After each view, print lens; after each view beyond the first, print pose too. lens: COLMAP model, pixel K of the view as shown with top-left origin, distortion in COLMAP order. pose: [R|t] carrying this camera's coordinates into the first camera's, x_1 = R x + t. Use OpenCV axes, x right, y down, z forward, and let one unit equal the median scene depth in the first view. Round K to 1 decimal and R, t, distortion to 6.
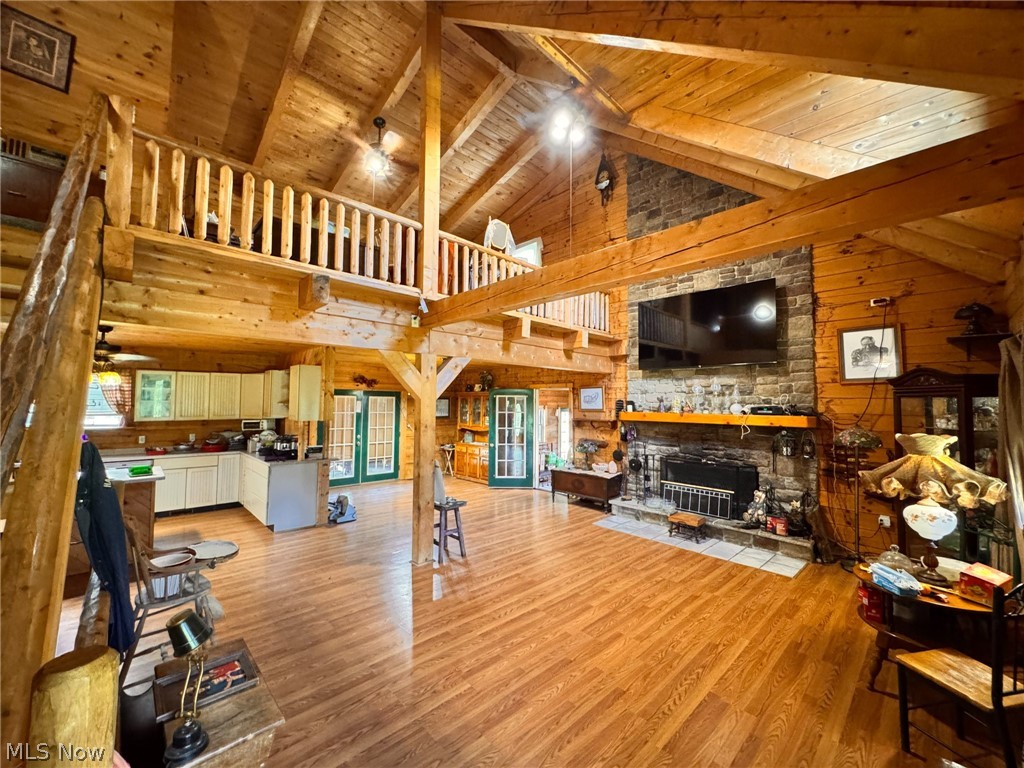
lens RADIAL K [[408.4, 0, 511.7], [0, 408.4, 383.1], [0, 0, 1]] dist [-0.002216, -0.000217]
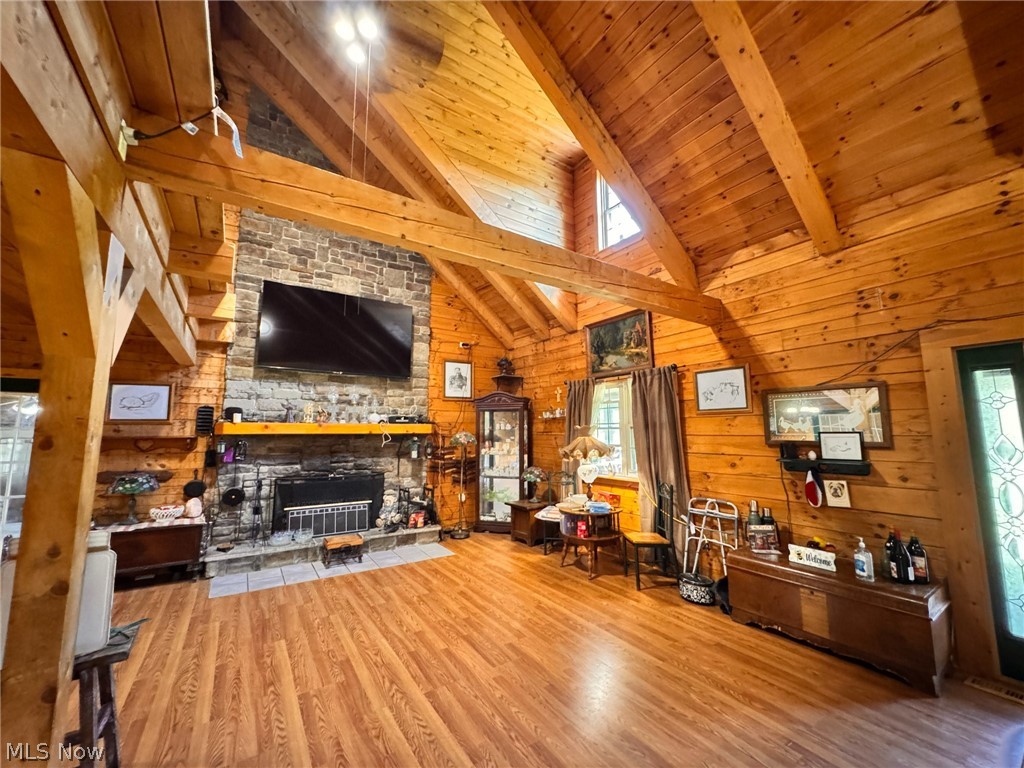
lens RADIAL K [[408.4, 0, 511.7], [0, 408.4, 383.1], [0, 0, 1]] dist [-0.002216, -0.000217]
pose [[0.172215, 0.109131, 0.978996, -0.391081], [-0.042405, 0.993744, -0.103316, 0.063819], [-0.984146, -0.023722, 0.175765, 0.462704]]
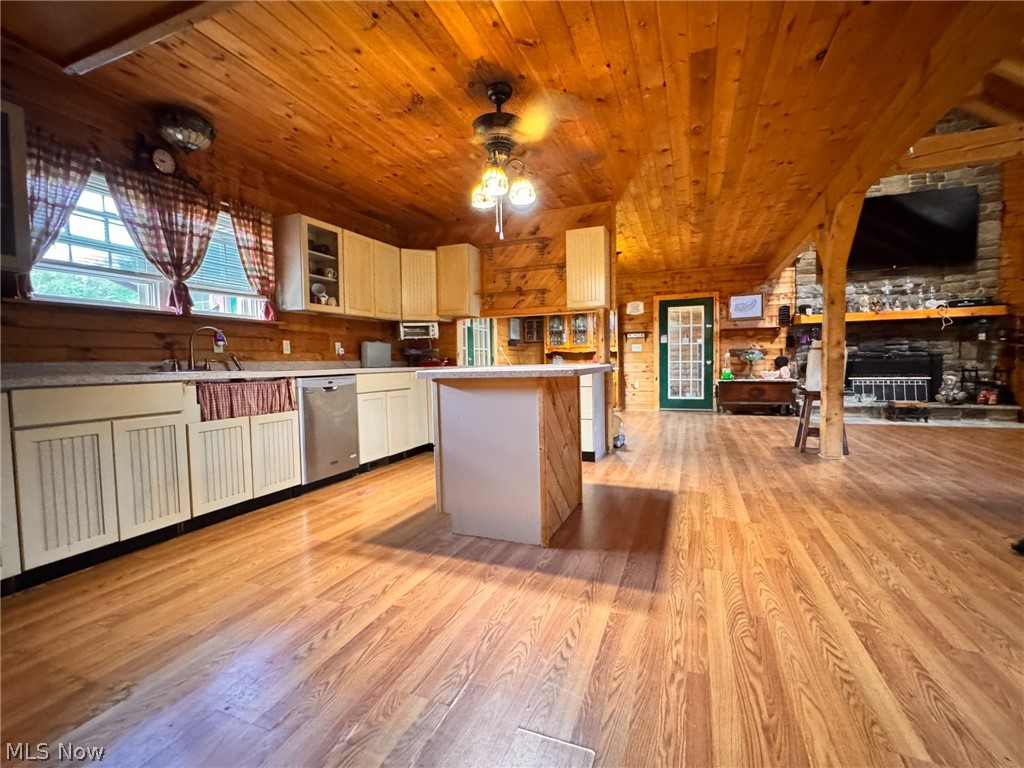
lens RADIAL K [[451.4, 0, 509.0], [0, 451.4, 383.8], [0, 0, 1]] dist [-0.006211, -0.000002]
pose [[0.909517, -0.047702, 0.412920, -0.977974], [0.008566, 0.995333, 0.096118, 0.145803], [-0.415578, -0.083884, 0.905681, 0.337411]]
